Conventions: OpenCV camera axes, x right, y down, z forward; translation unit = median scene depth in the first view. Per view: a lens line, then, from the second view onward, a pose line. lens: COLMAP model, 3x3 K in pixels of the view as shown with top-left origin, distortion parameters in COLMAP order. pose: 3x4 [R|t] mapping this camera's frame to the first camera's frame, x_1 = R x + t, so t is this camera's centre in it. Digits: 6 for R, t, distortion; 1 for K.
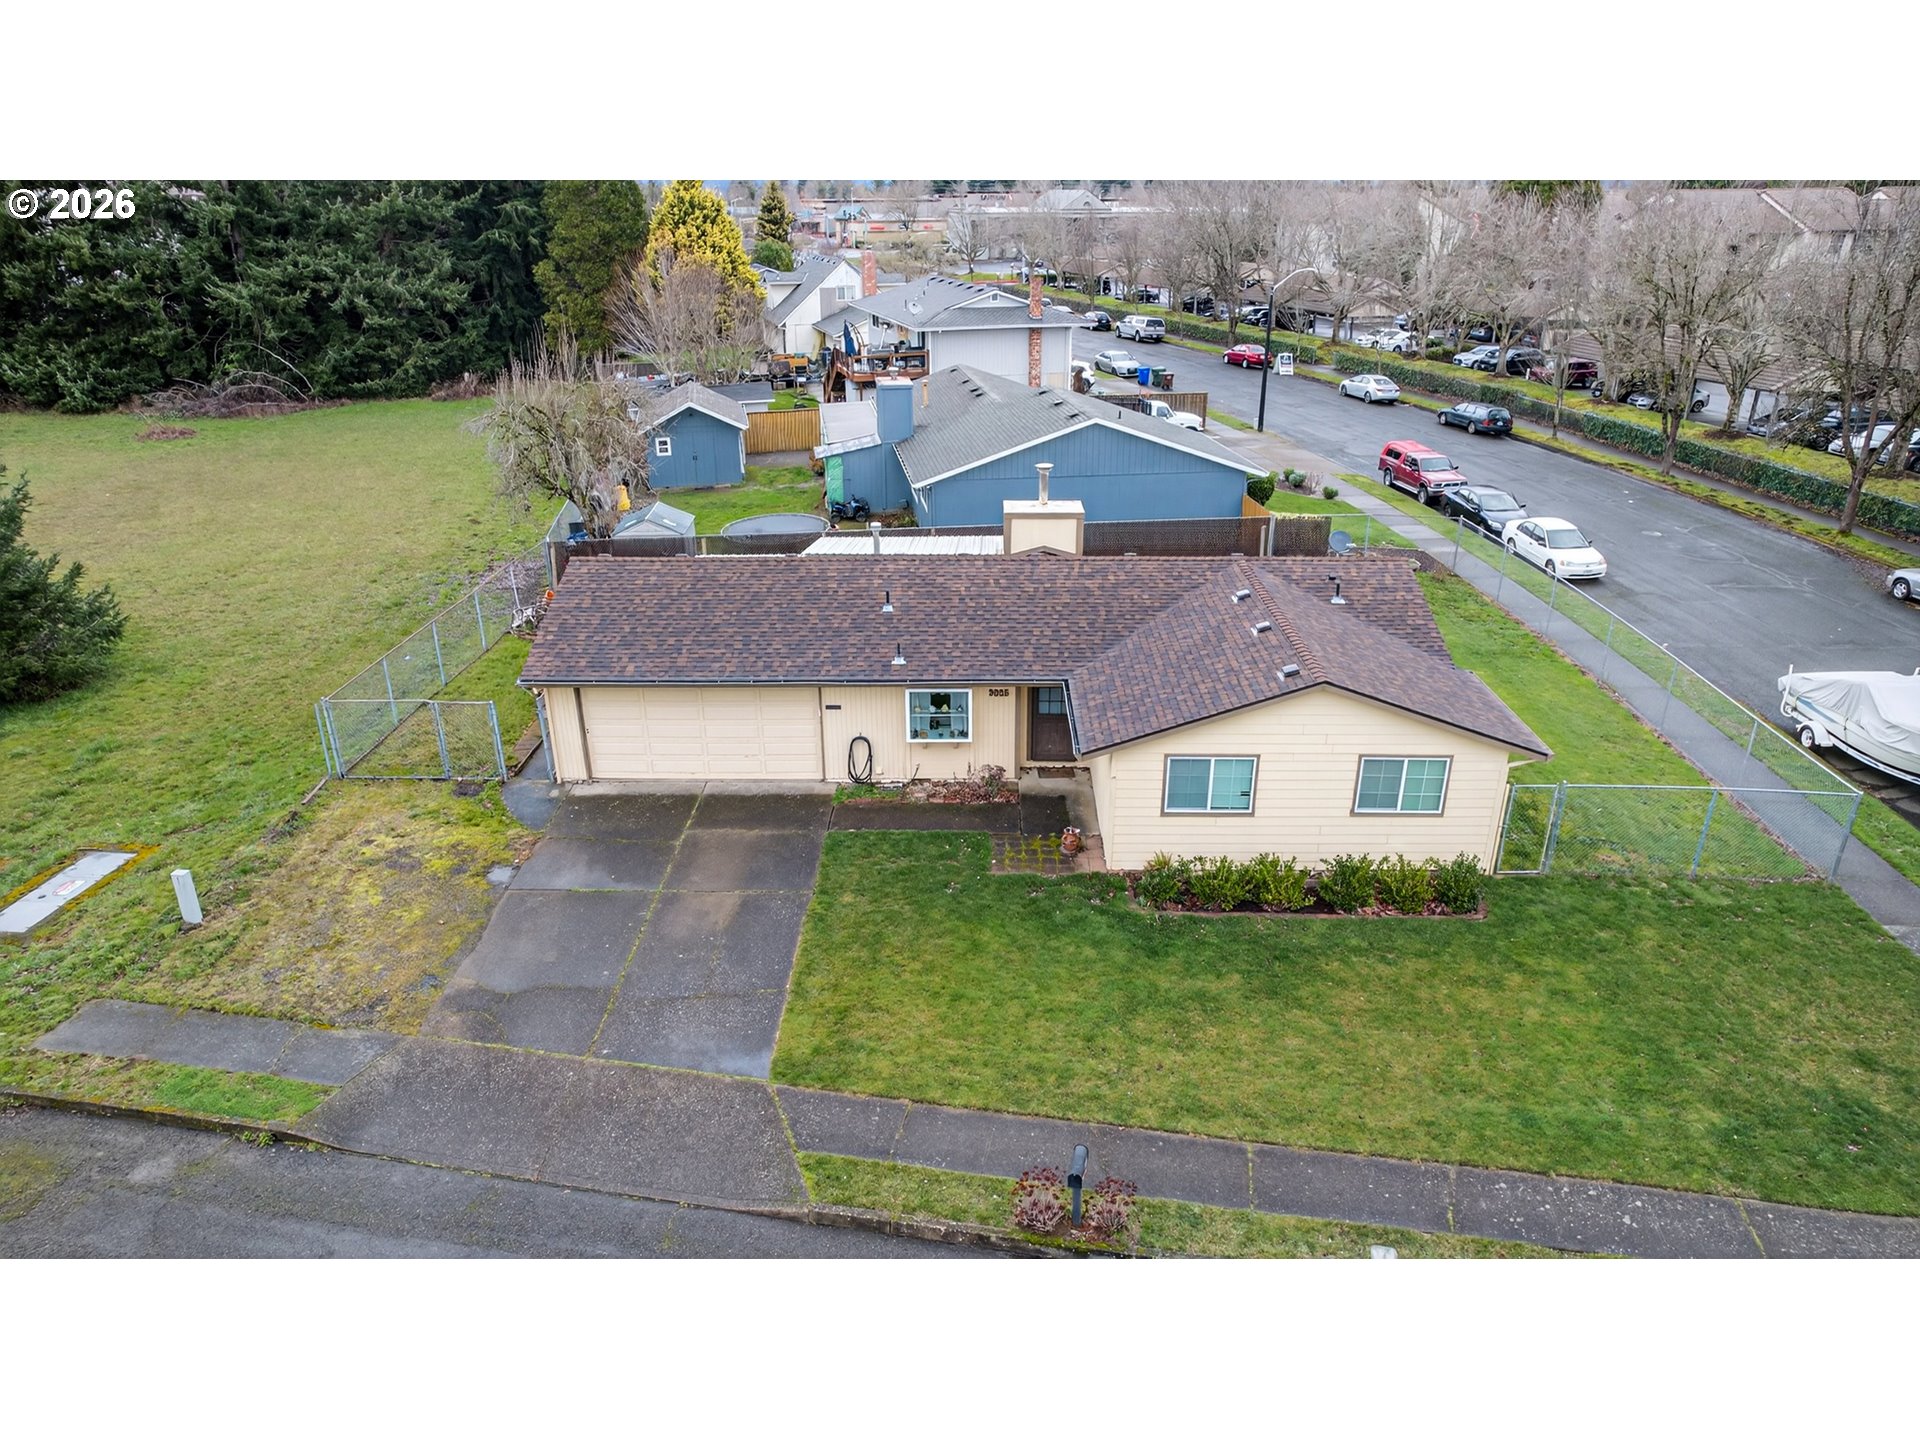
lens RADIAL K [[1149.3, 0, 937.8], [0, 1149.3, 722.7], [0, 0, 1]] dist [-0.025792, 0.000850]
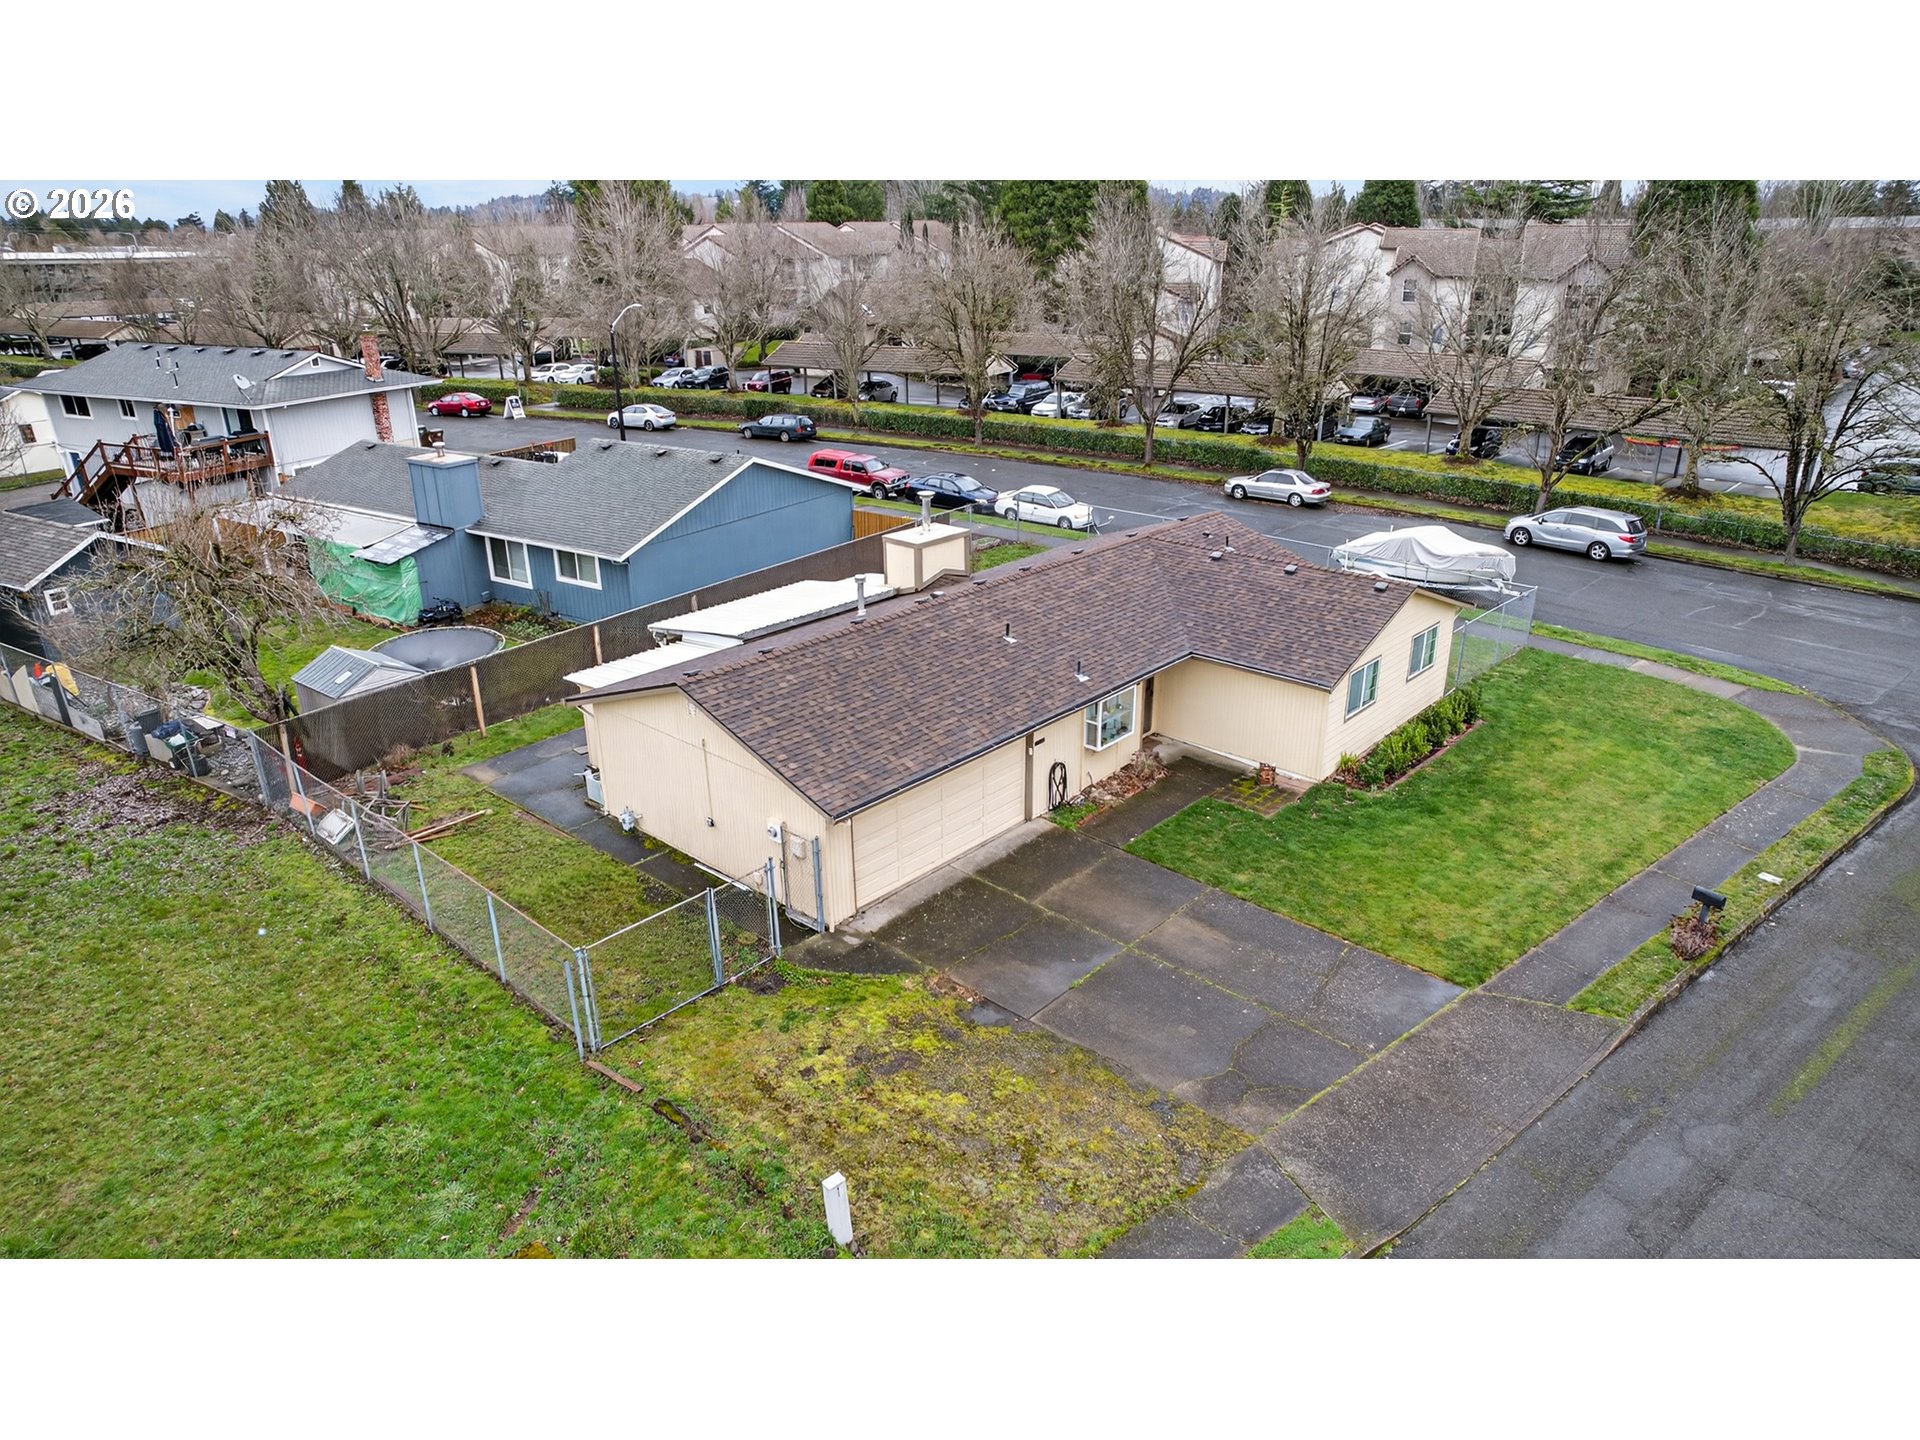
lens RADIAL K [[1149.3, 0, 937.8], [0, 1149.3, 722.7], [0, 0, 1]] dist [-0.025792, 0.000850]
pose [[0.681983, -0.292057, 0.670524, -0.280224], [0.310303, 0.945745, 0.096328, -0.053300], [-0.662278, 0.142371, 0.735608, 0.102595]]
